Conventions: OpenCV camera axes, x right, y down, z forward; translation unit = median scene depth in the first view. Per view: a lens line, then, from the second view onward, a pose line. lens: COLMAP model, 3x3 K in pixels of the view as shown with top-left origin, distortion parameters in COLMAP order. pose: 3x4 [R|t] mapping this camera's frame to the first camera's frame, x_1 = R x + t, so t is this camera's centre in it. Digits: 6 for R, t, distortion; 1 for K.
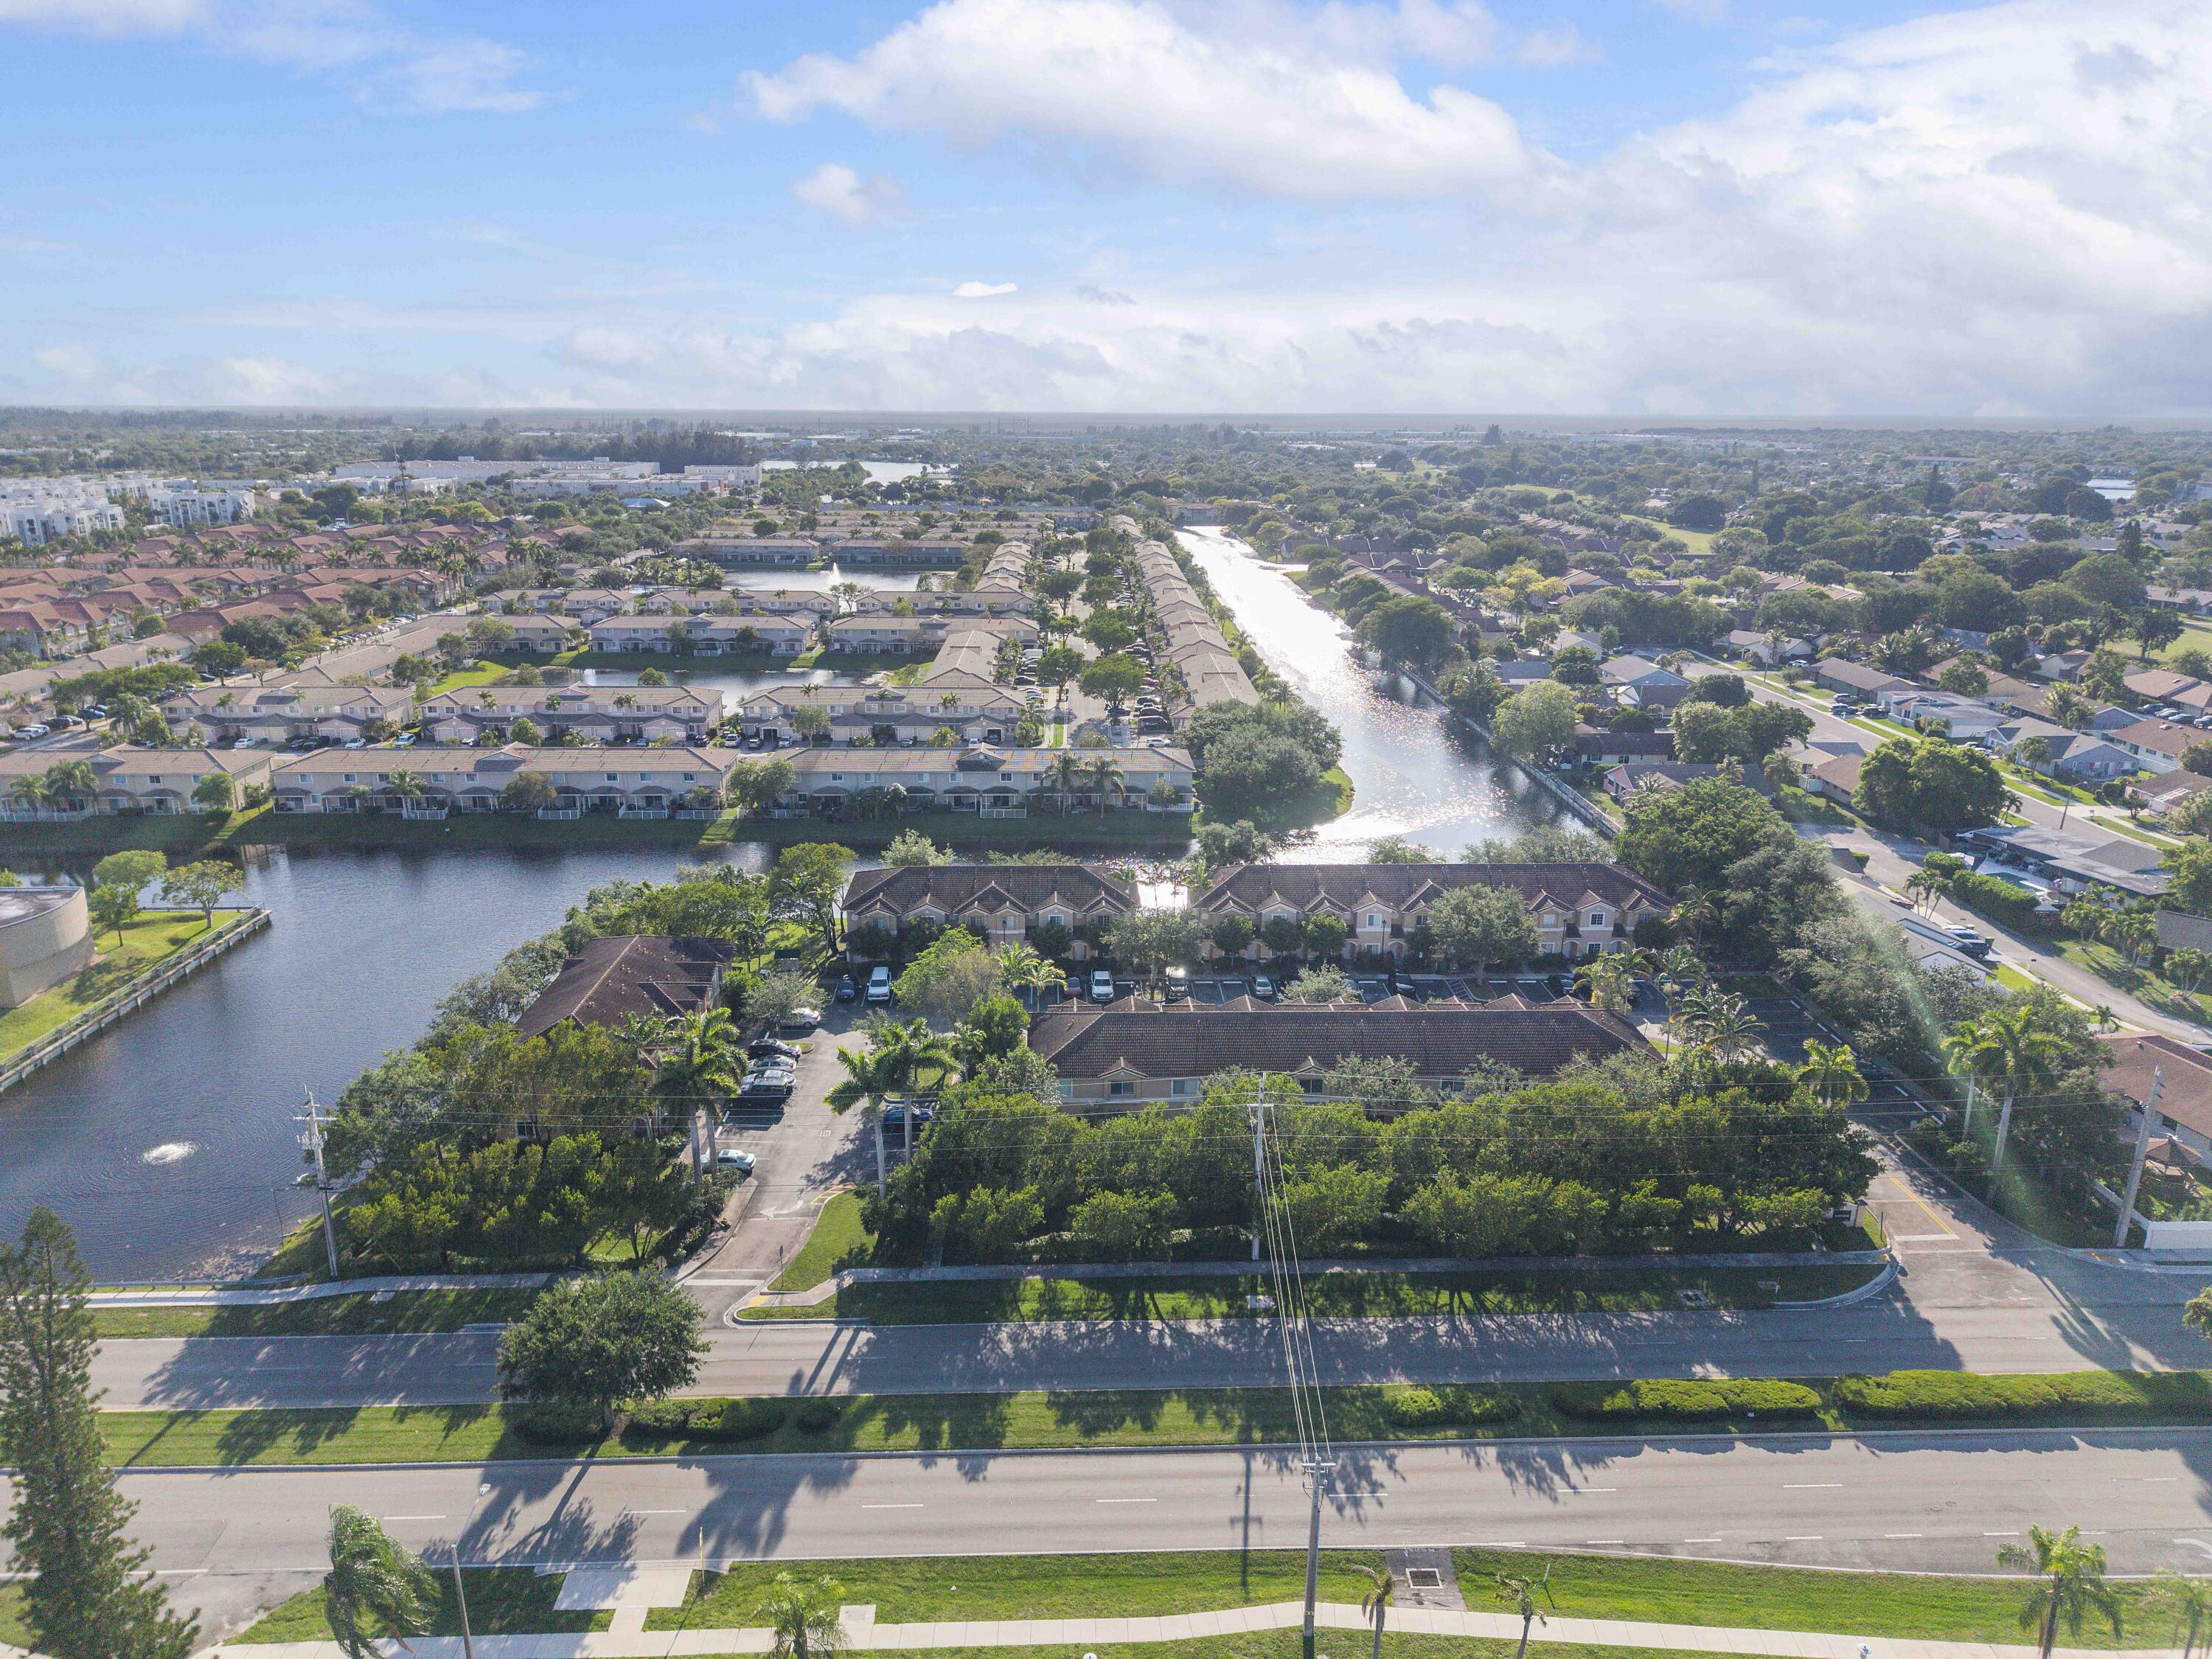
lens RADIAL K [[1491.7, 0, 1106.0], [0, 1491.7, 829.5], [0, 0, 1]] dist [0.041398, -0.050701]
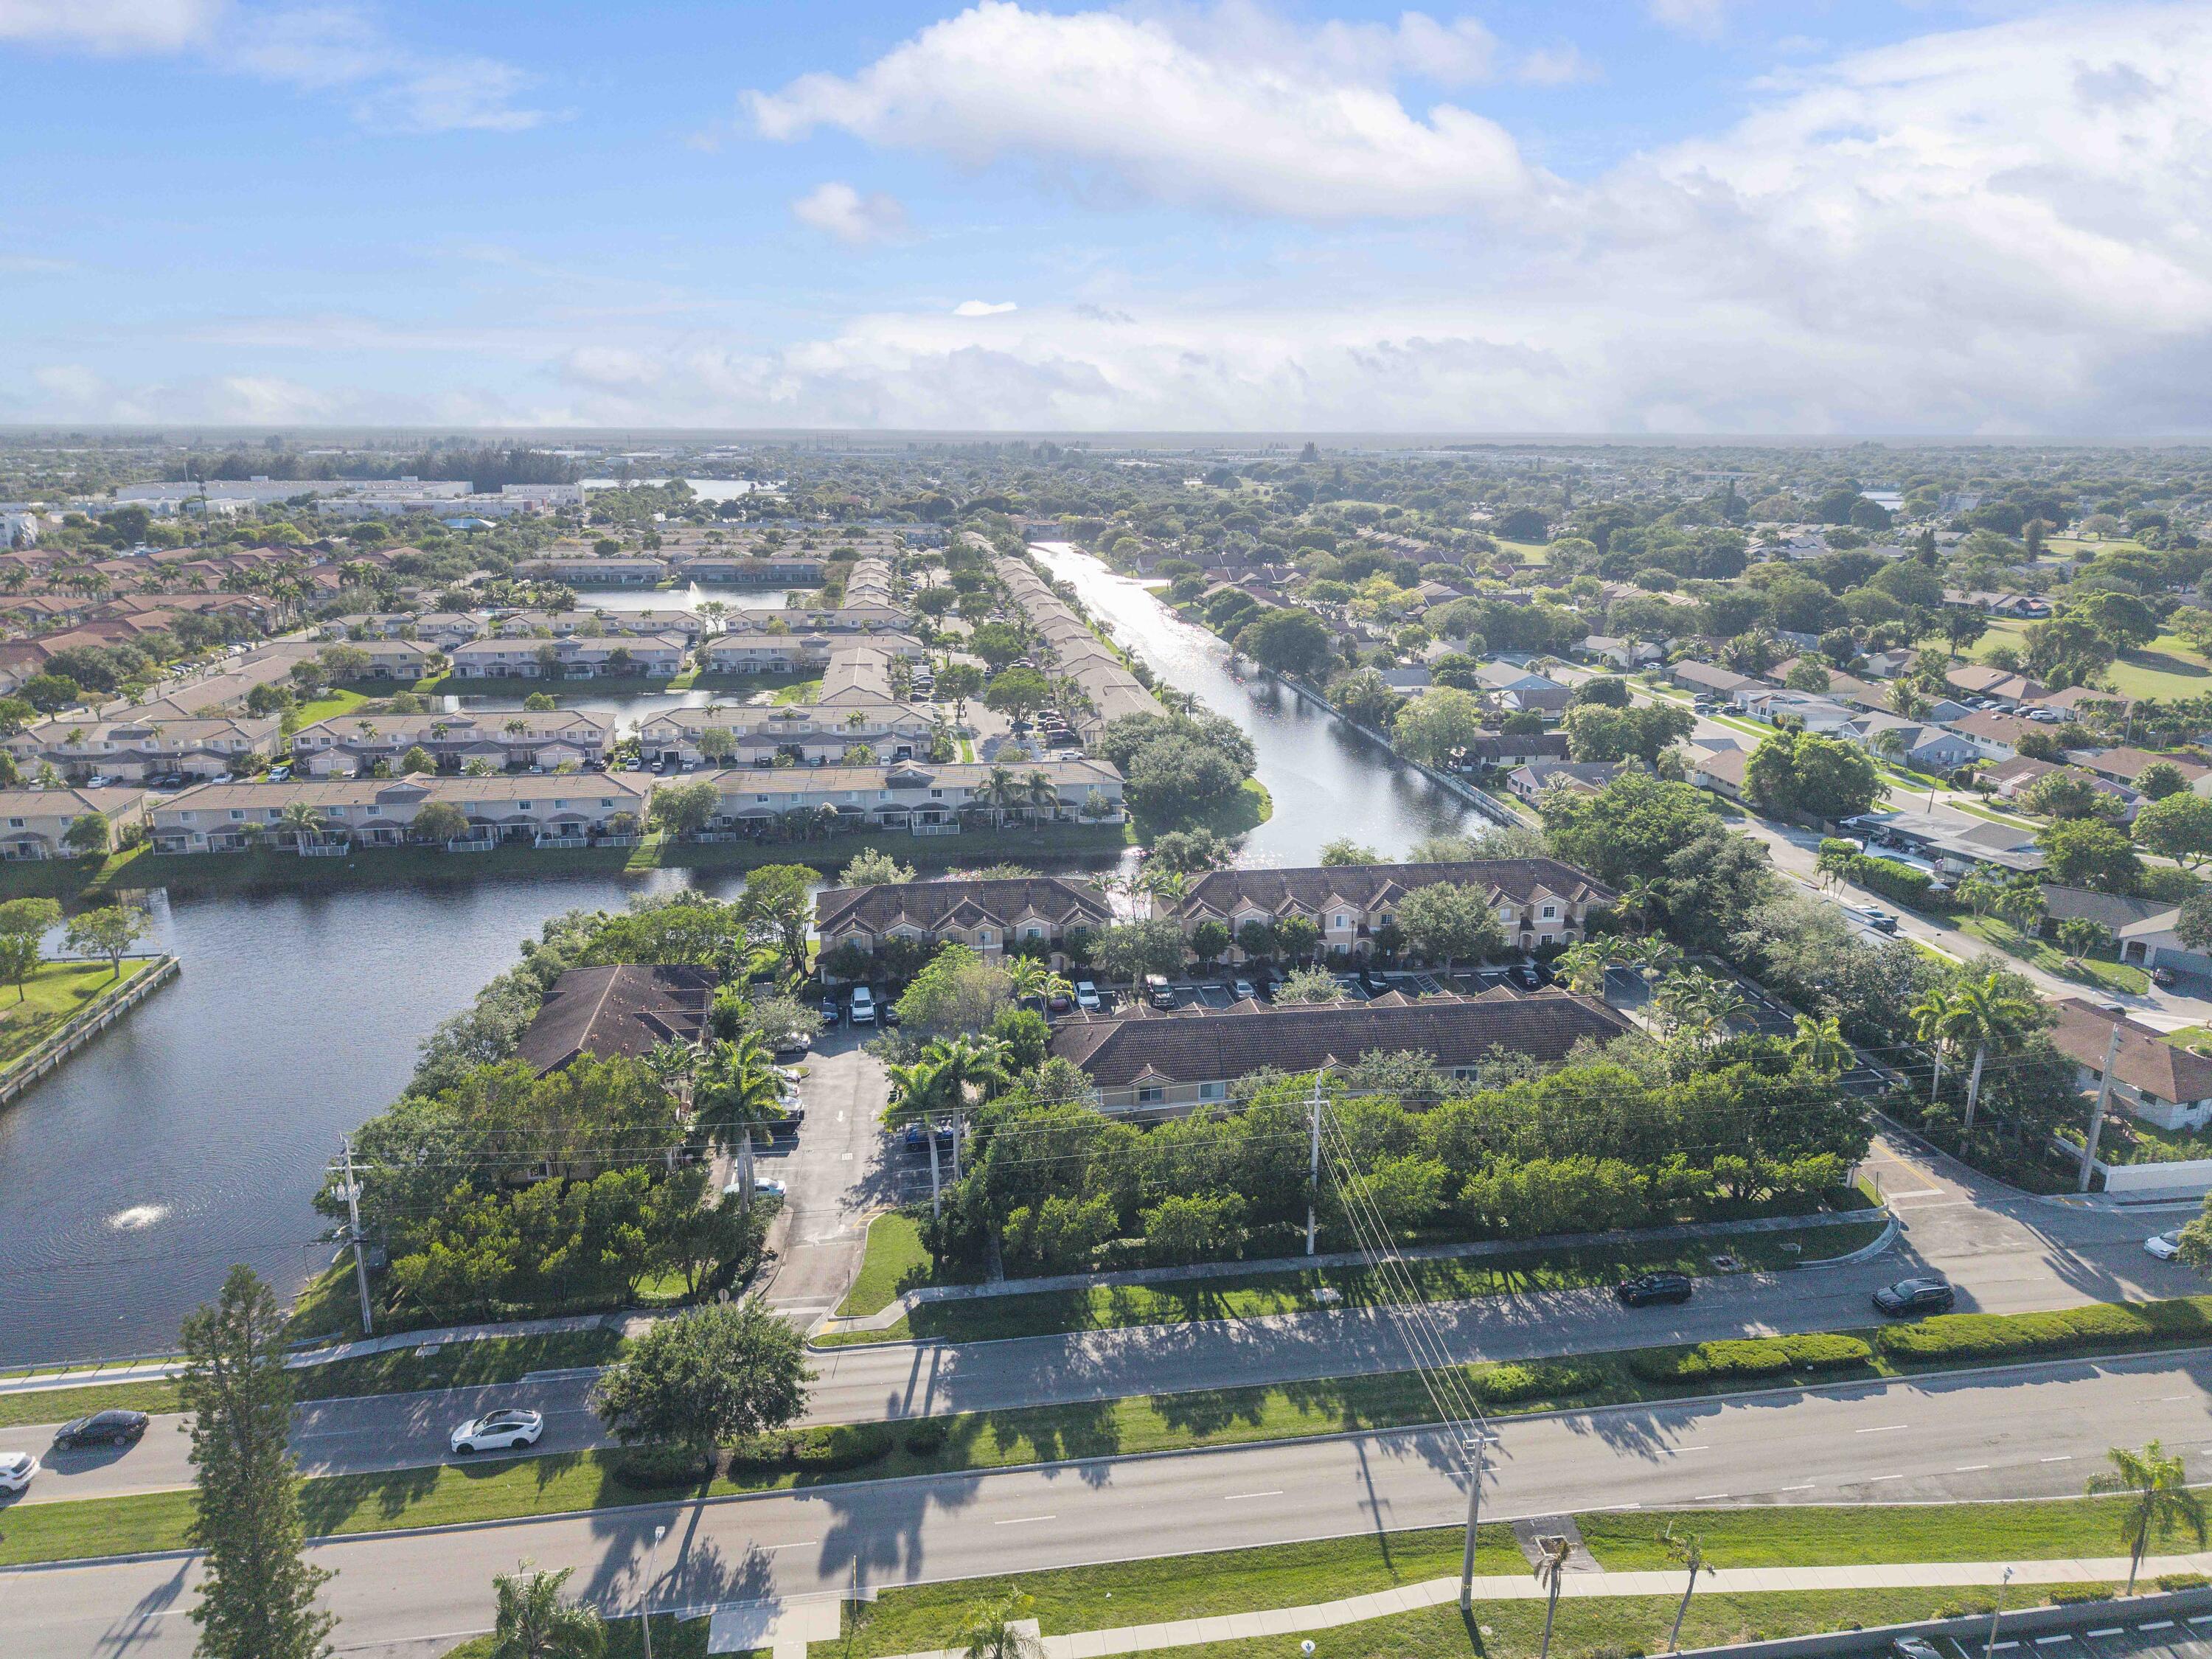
lens RADIAL K [[1491.7, 0, 1106.0], [0, 1491.7, 829.5], [0, 0, 1]] dist [0.041398, -0.050701]
pose [[0.992822, -0.031491, 0.115380, -0.071236], [0.032754, 0.999422, -0.009067, 0.001468], [-0.115027, 0.012781, 0.993280, -0.000230]]
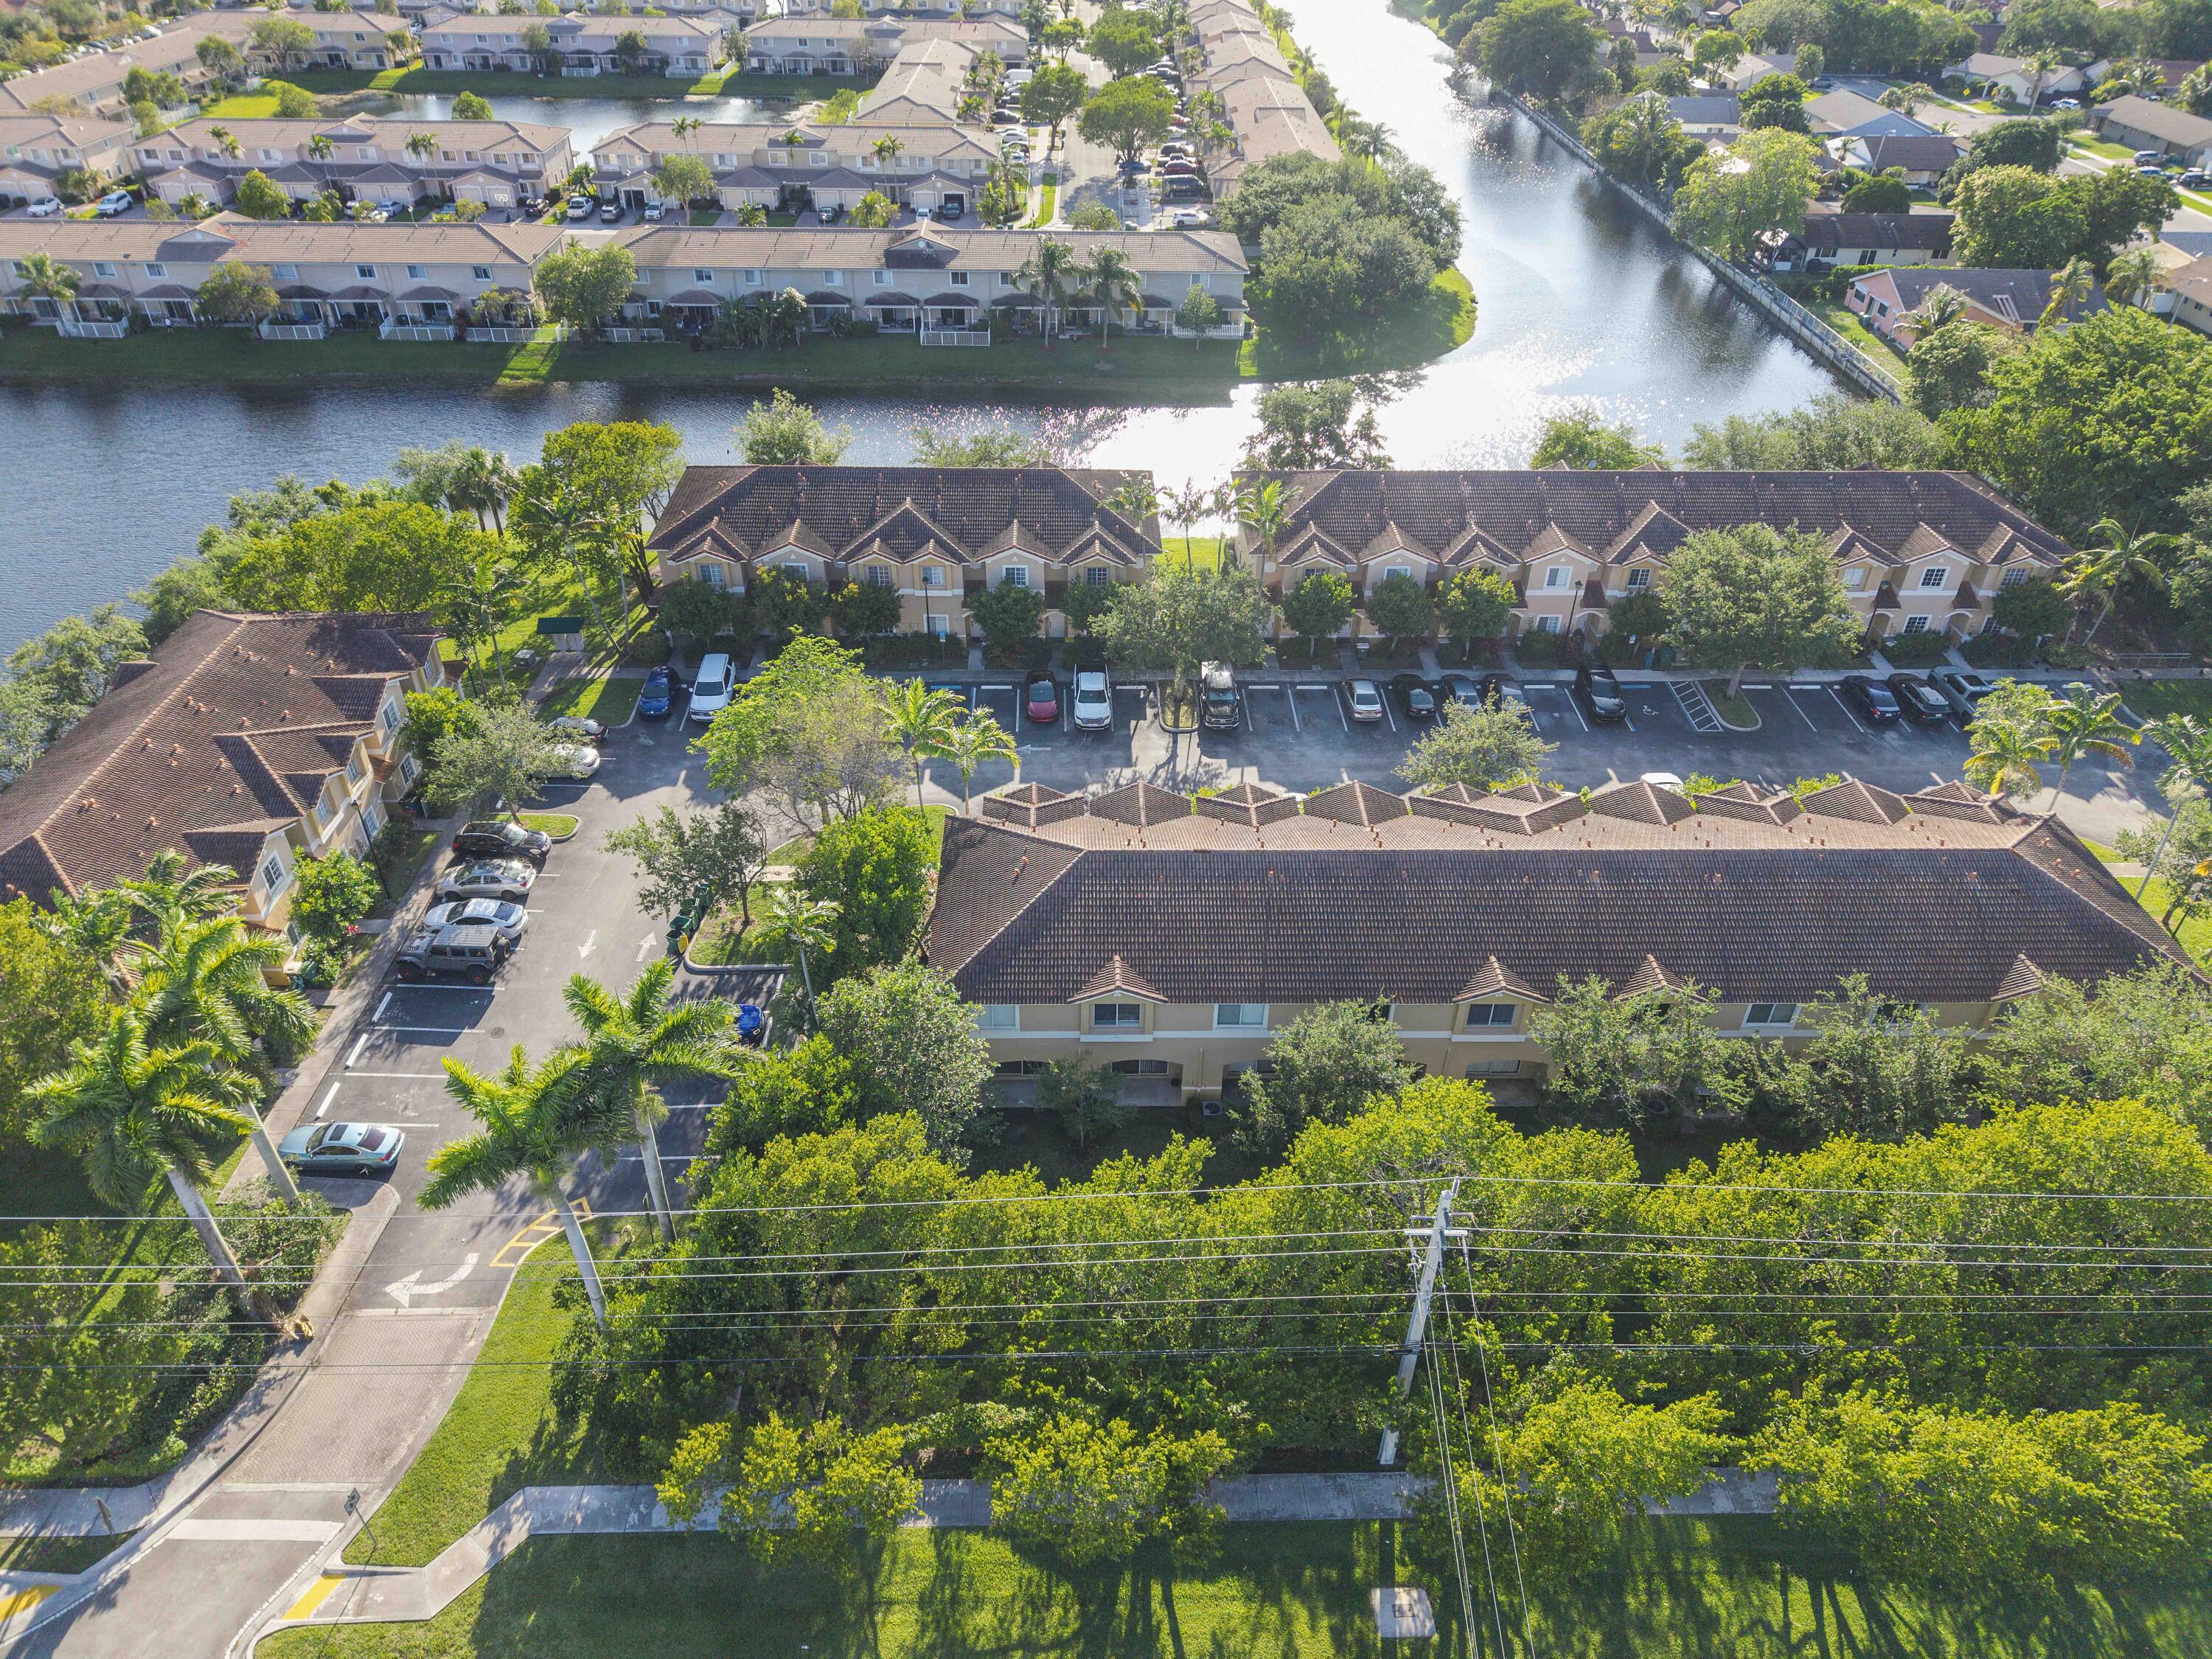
lens RADIAL K [[1484.7, 0, 1099.5], [0, 1484.7, 840.1], [0, 0, 1]] dist [0.001580, 0.001258]
pose [[0.999826, 0.016288, -0.009118, 0.004751], [-0.012140, 0.938442, 0.345222, -0.030129], [0.014180, -0.345051, 0.938477, 0.302496]]
